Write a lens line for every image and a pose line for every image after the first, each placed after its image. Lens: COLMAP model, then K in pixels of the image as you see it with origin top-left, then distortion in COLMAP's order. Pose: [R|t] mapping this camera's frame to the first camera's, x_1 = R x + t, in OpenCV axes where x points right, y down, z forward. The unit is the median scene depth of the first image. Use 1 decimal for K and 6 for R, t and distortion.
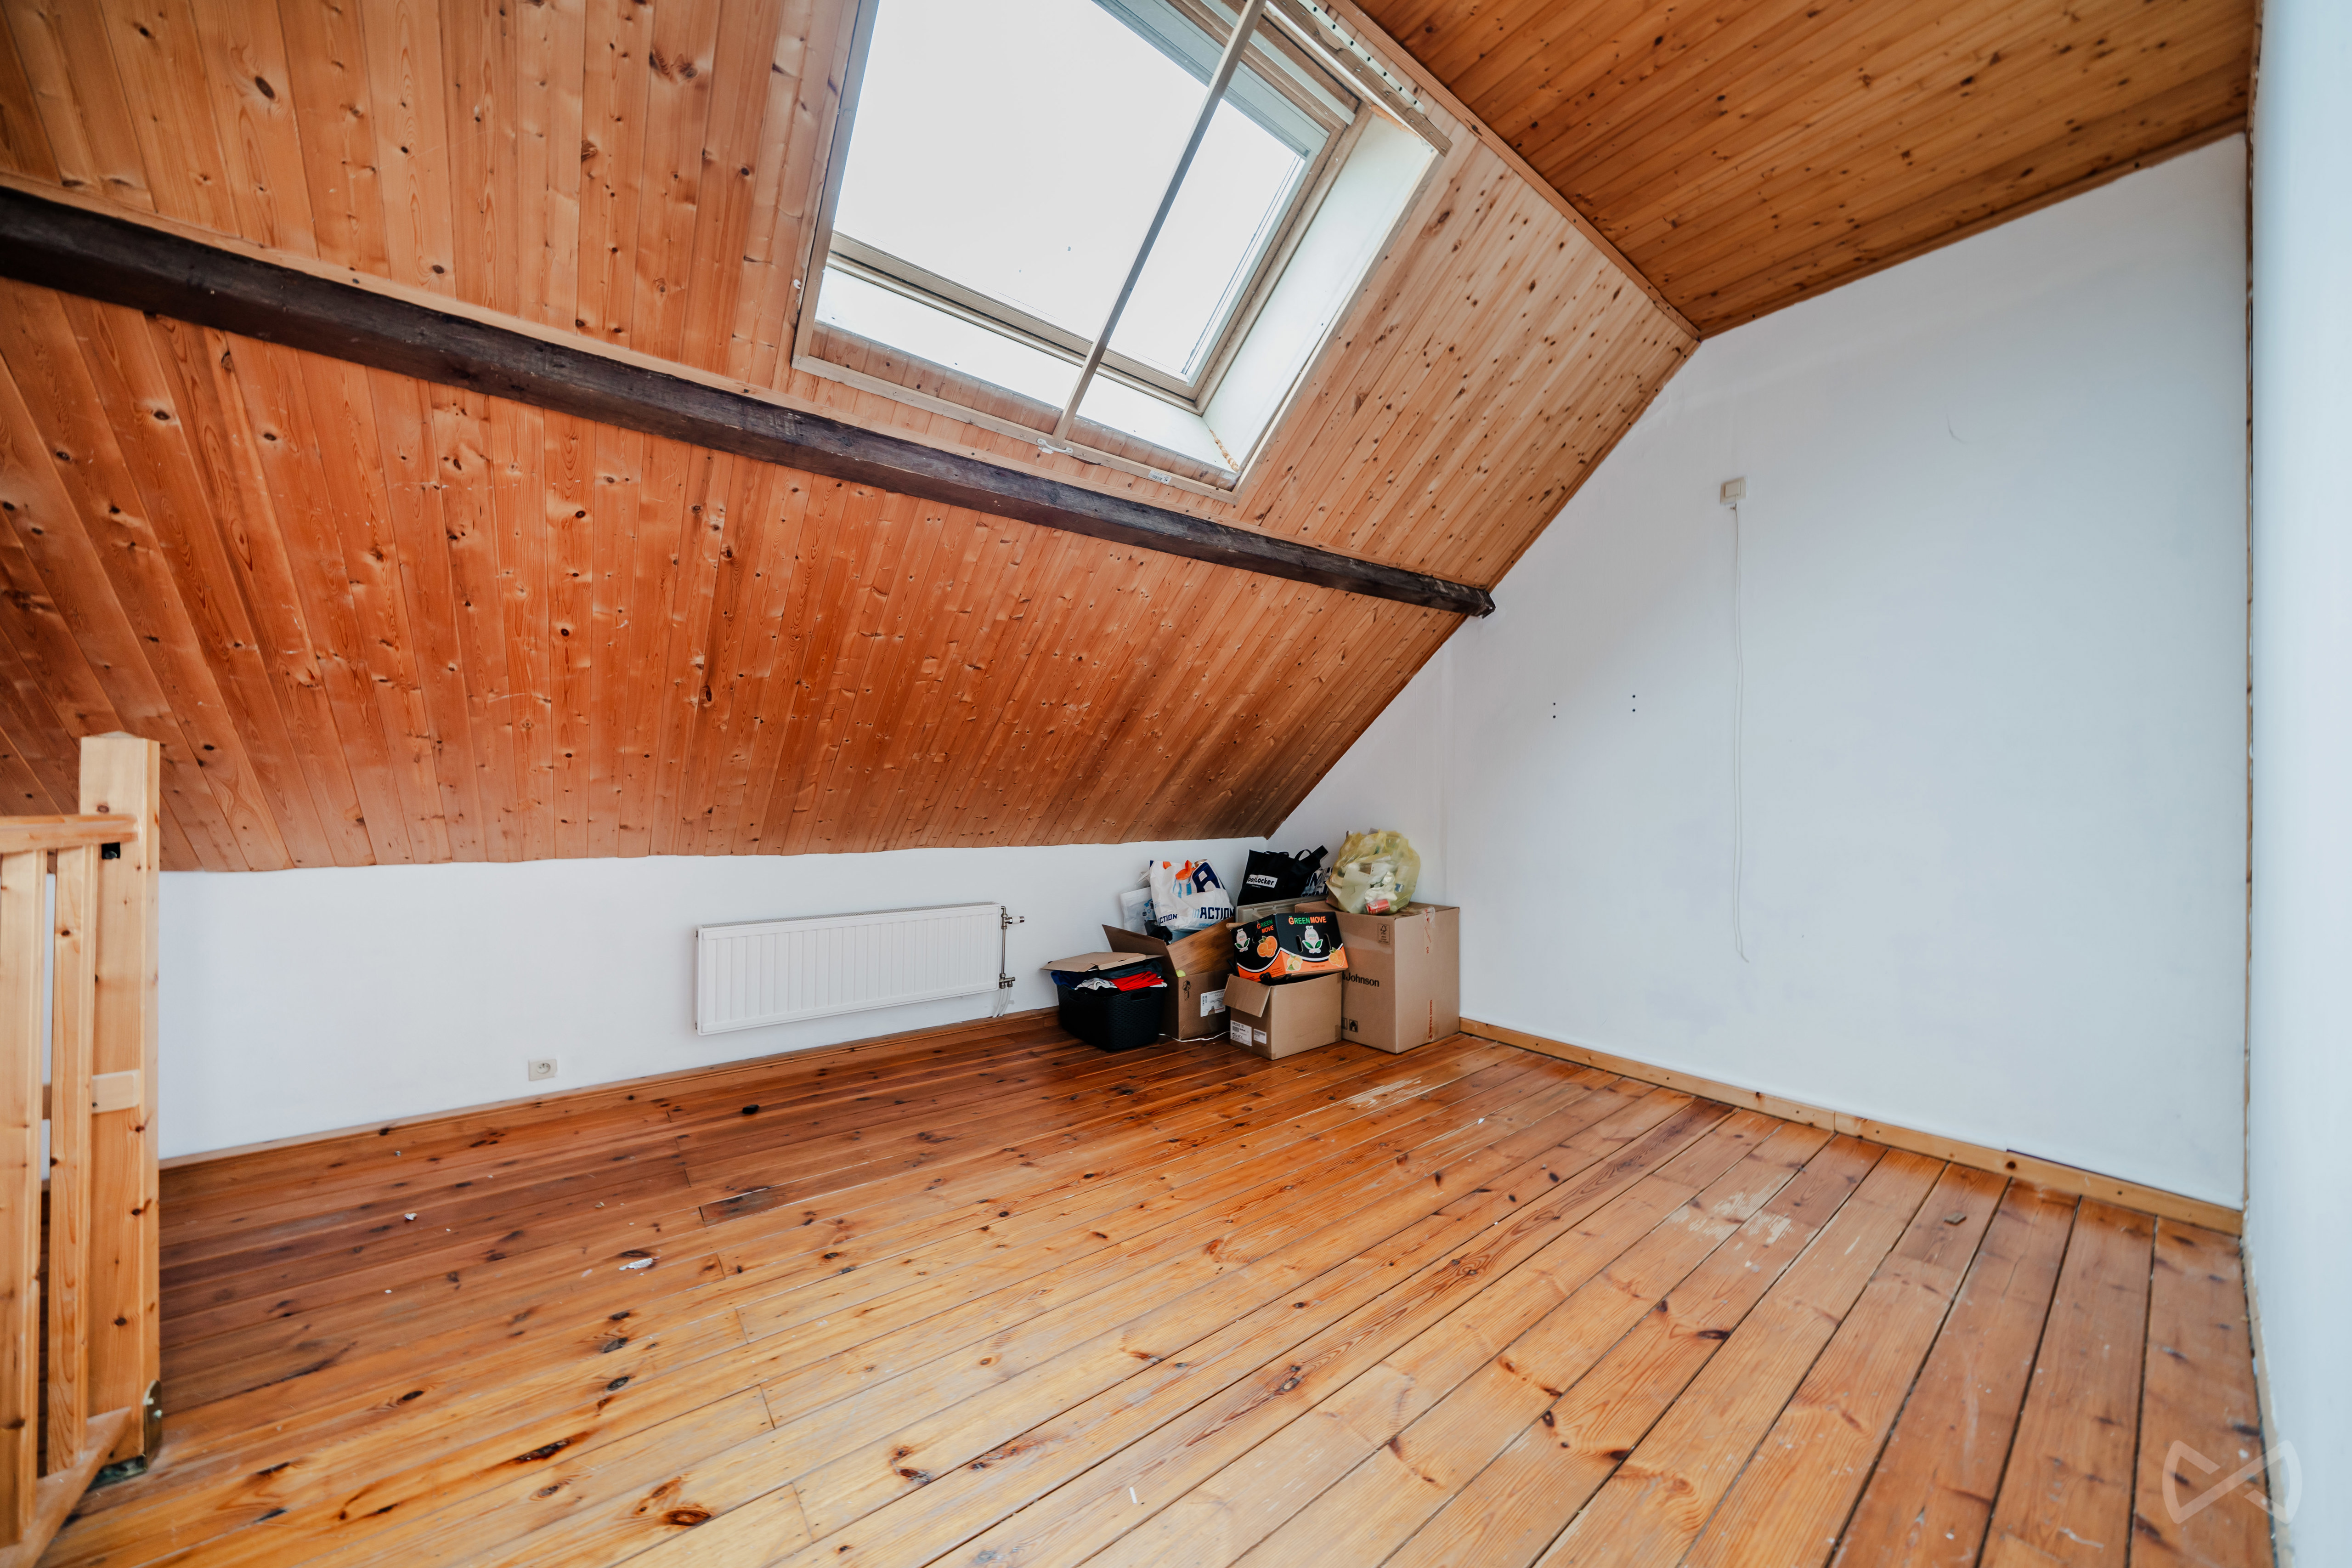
lens RADIAL K [[807.9, 0, 1178.0], [0, 807.9, 793.4], [0, 0, 1]] dist [-0.007451, 0.000046]
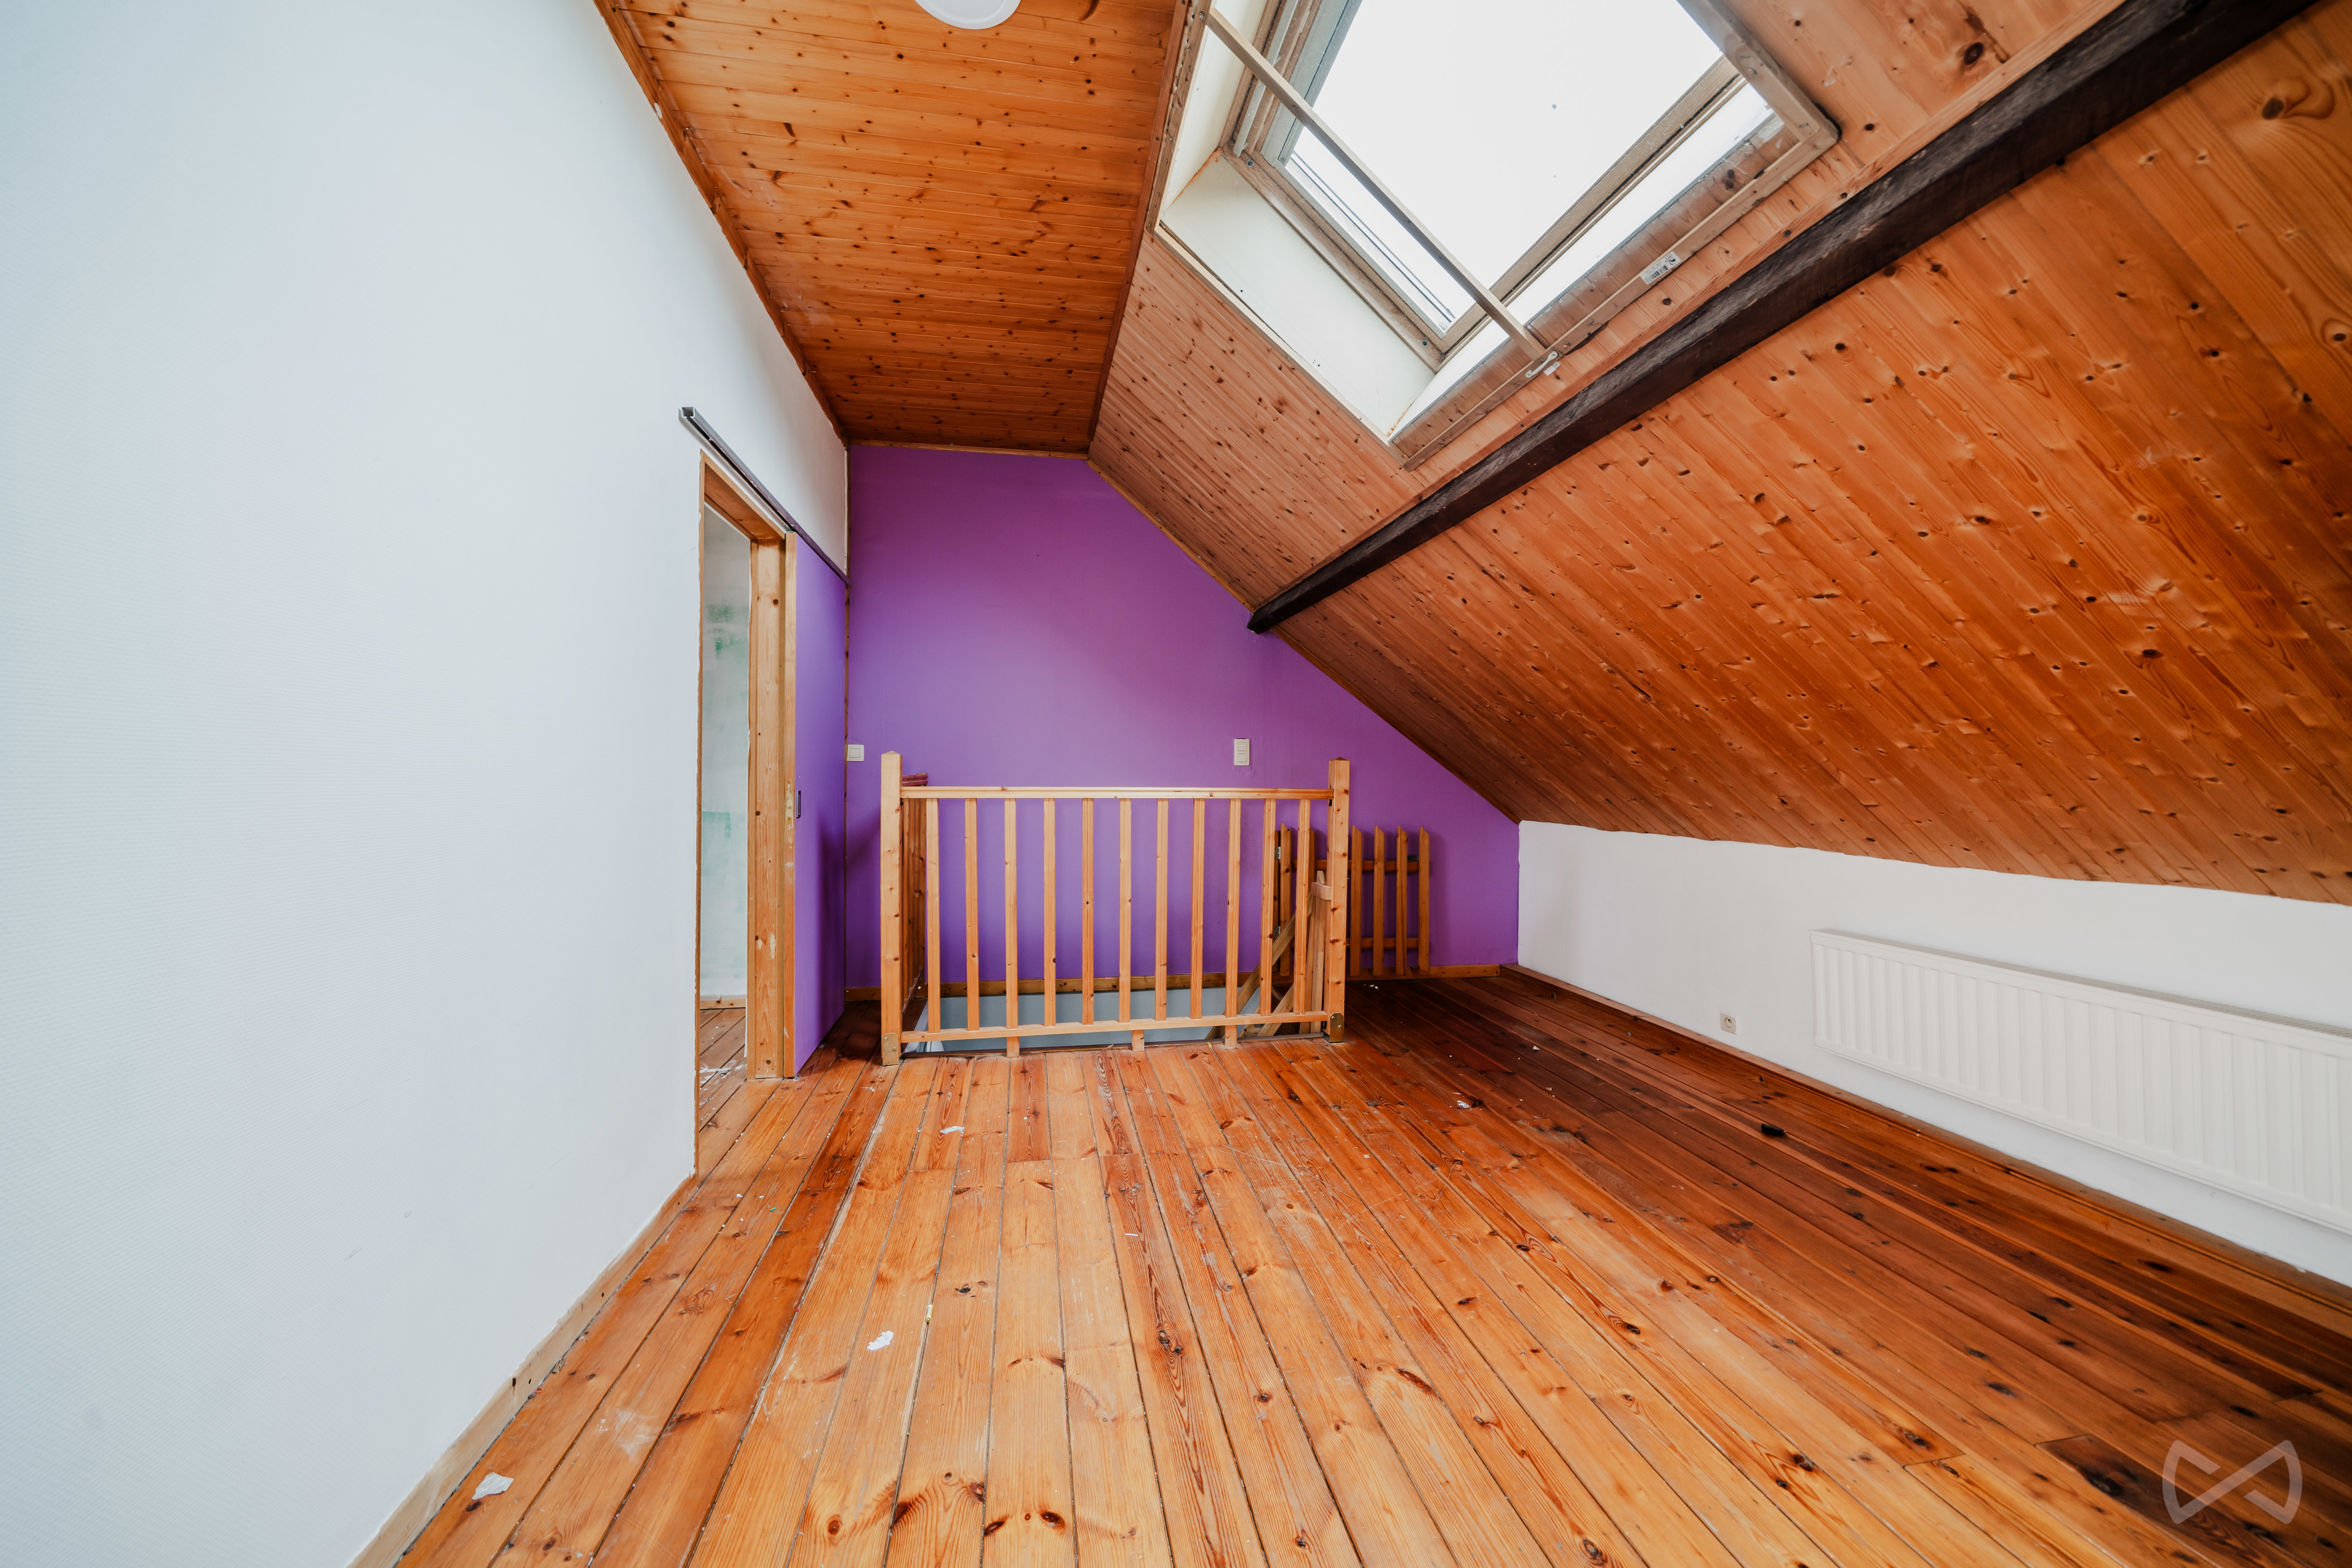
lens RADIAL K [[807.9, 0, 1172.0], [0, 807.9, 778.2], [0, 0, 1]] dist [-0.007451, 0.000046]
pose [[-0.470425, -0.002722, -0.882436, 0.622401], [-0.002834, 0.999995, -0.001574, -0.003093], [0.882435, 0.001760, -0.470430, 0.871171]]
